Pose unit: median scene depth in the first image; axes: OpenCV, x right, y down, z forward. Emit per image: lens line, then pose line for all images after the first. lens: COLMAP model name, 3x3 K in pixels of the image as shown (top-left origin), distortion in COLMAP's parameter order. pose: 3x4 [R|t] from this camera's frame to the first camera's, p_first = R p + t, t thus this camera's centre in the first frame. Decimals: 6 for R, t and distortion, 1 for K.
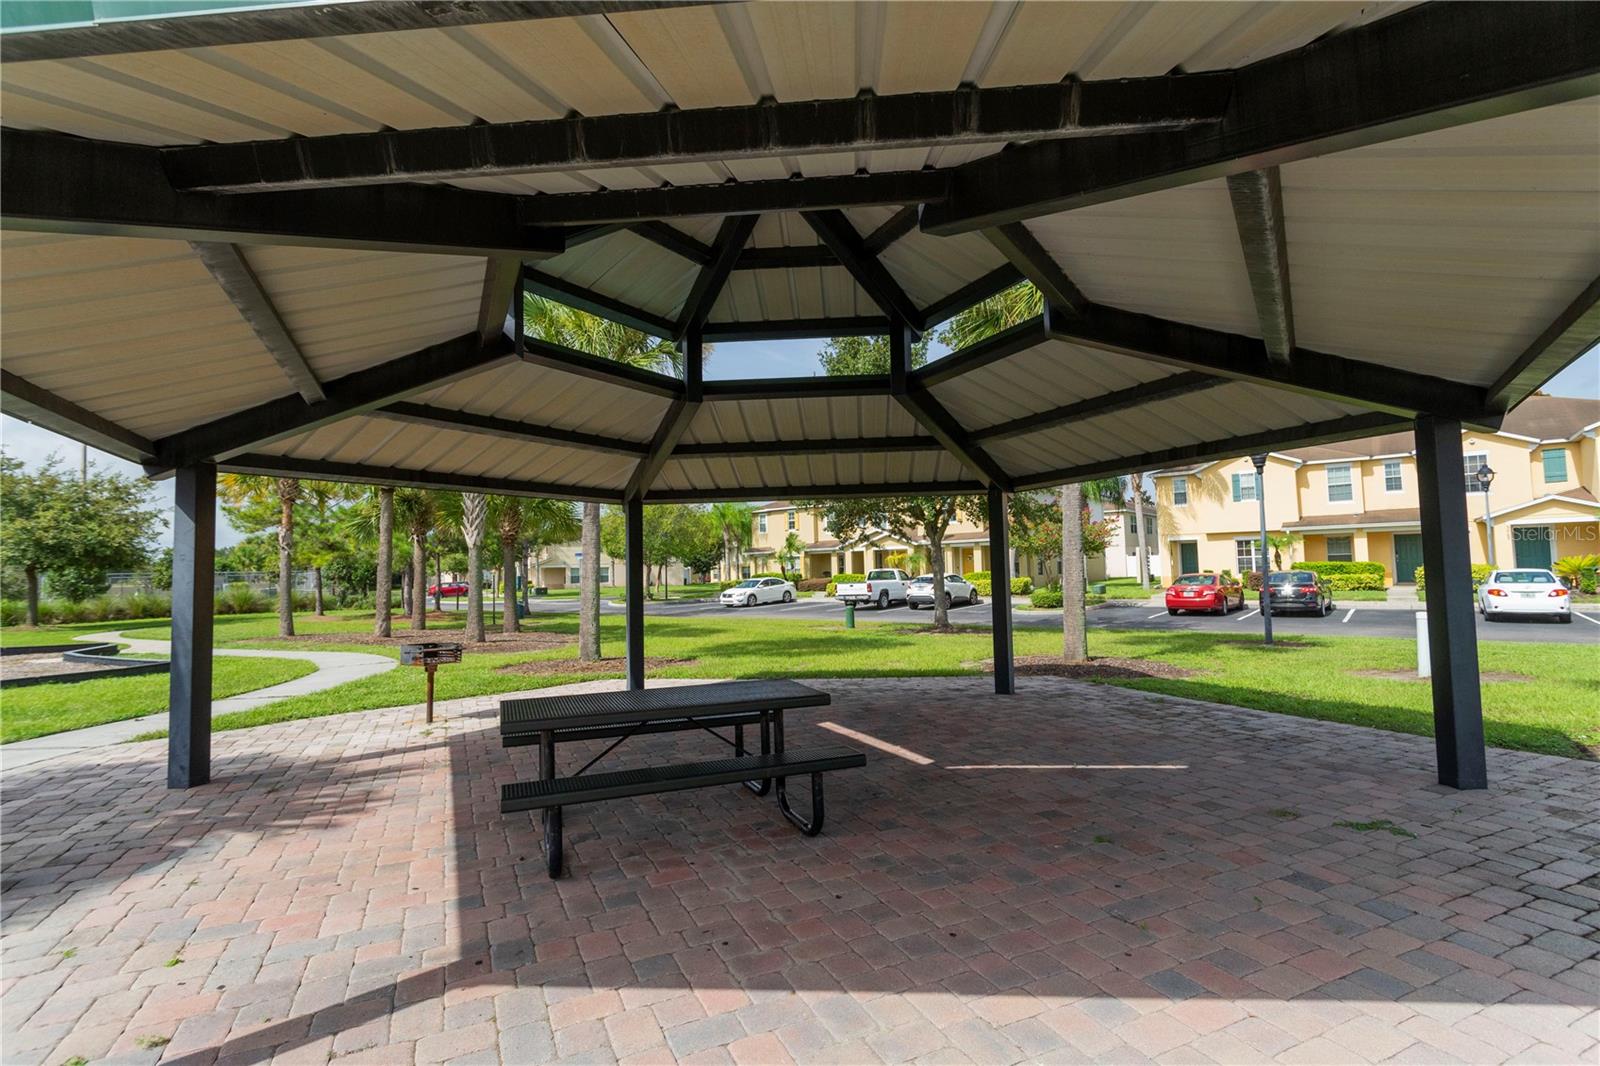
lens RADIAL K [[751.9, 0, 805.3], [0, 751.9, 529.0], [0, 0, 1]] dist [-0.011852, 0.008019]
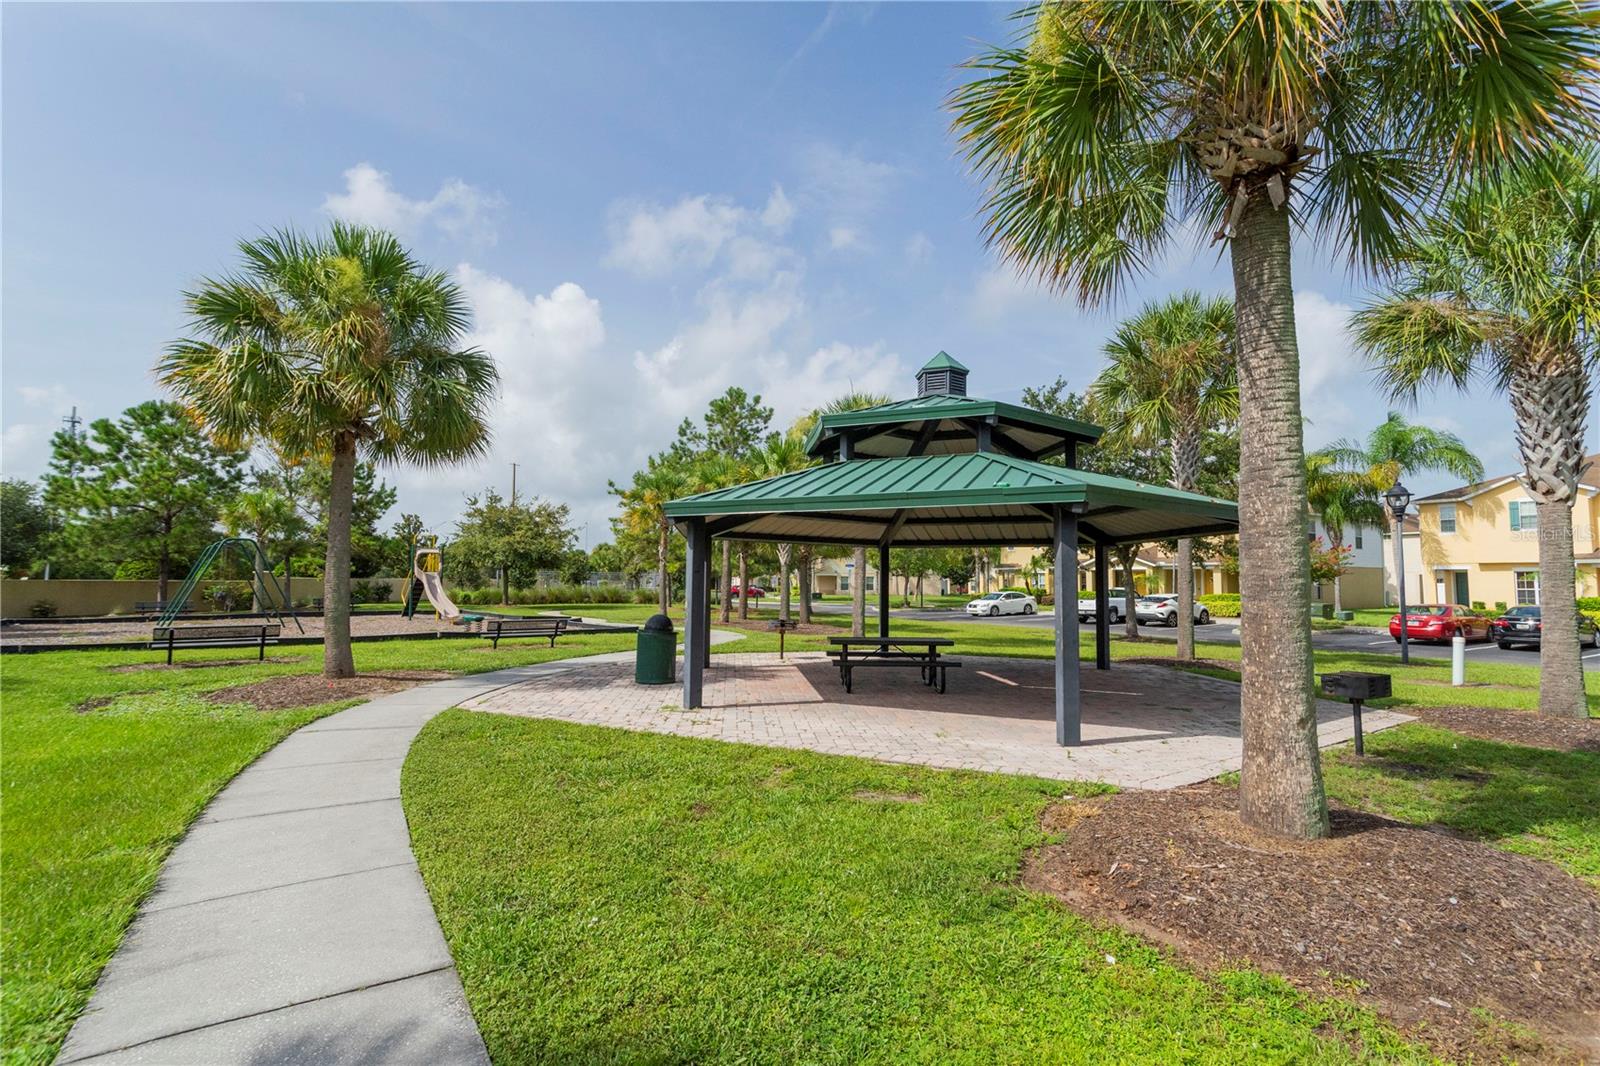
lens RADIAL K [[751.9, 0, 805.3], [0, 751.9, 529.0], [0, 0, 1]] dist [-0.011852, 0.008019]
pose [[0.939808, 0.009856, -0.341562, 0.053670], [-0.014291, 0.999843, -0.010472, -0.015341], [0.341405, 0.014723, 0.939801, -0.193811]]
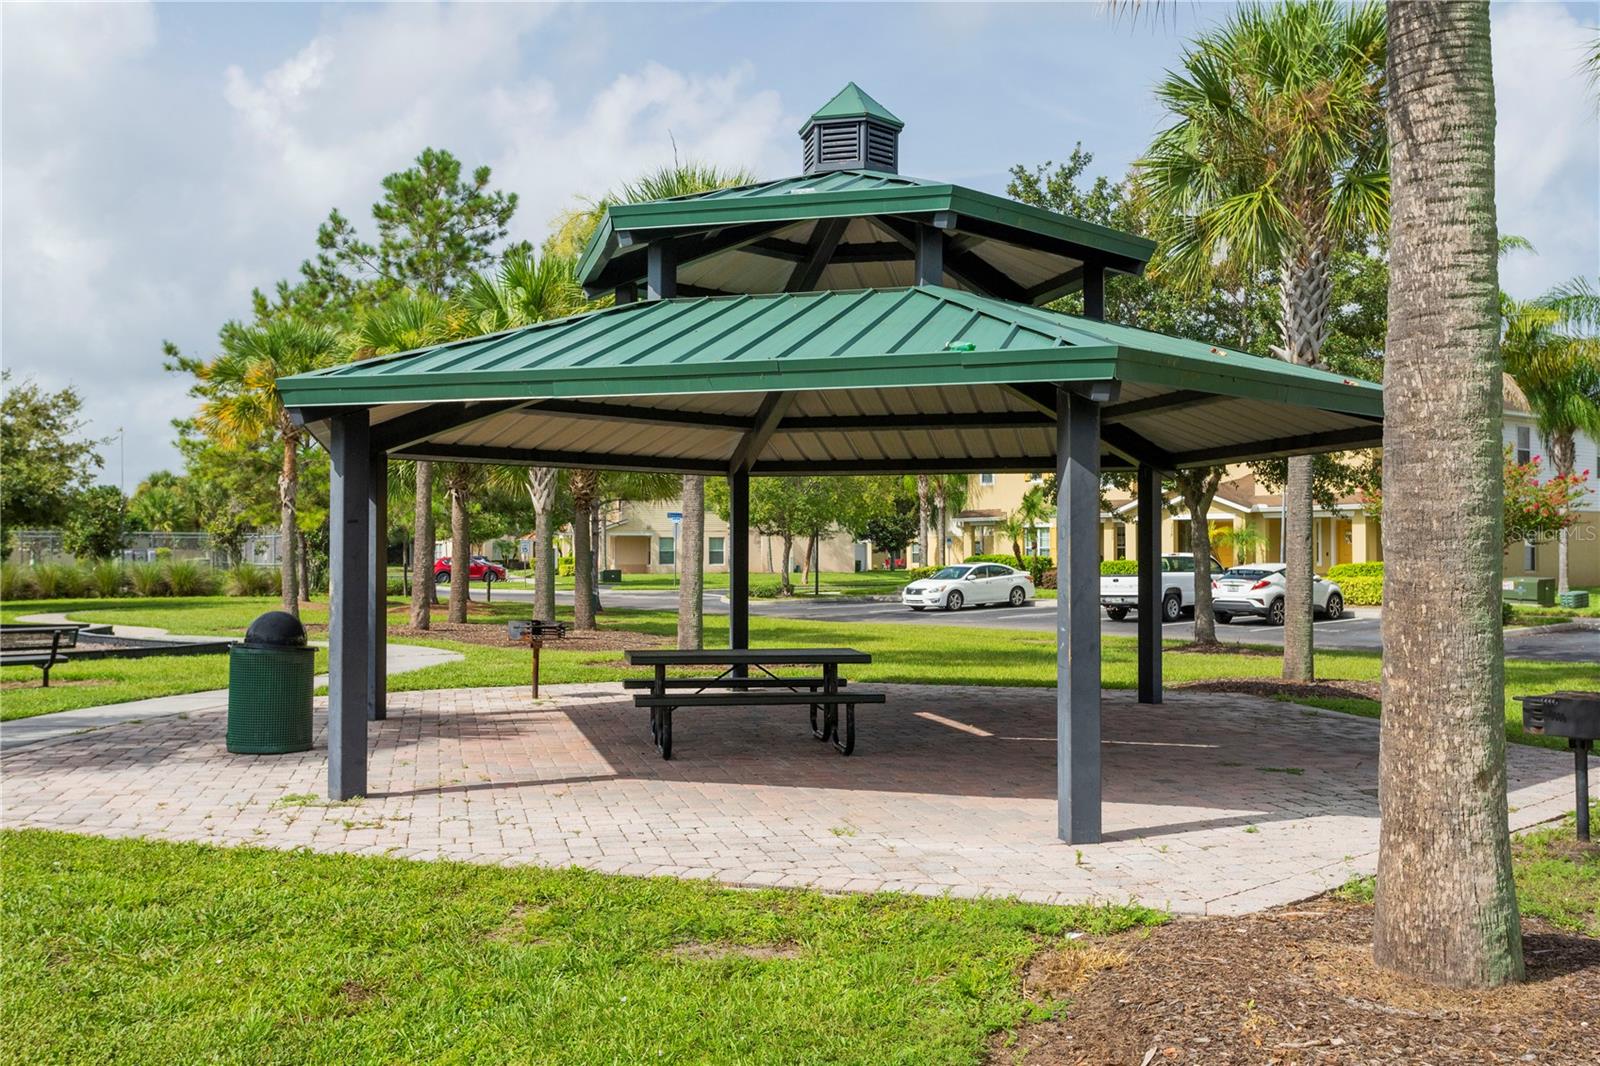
lens RADIAL K [[1488.7, 0, 808.1], [0, 1488.7, 528.7], [0, 0, 1]] dist [0.012133, -0.008502]
pose [[0.979580, 0.022374, -0.199804, 0.055483], [-0.013785, 0.998924, 0.044274, -0.013667], [0.200580, -0.040615, 0.978835, -0.192815]]
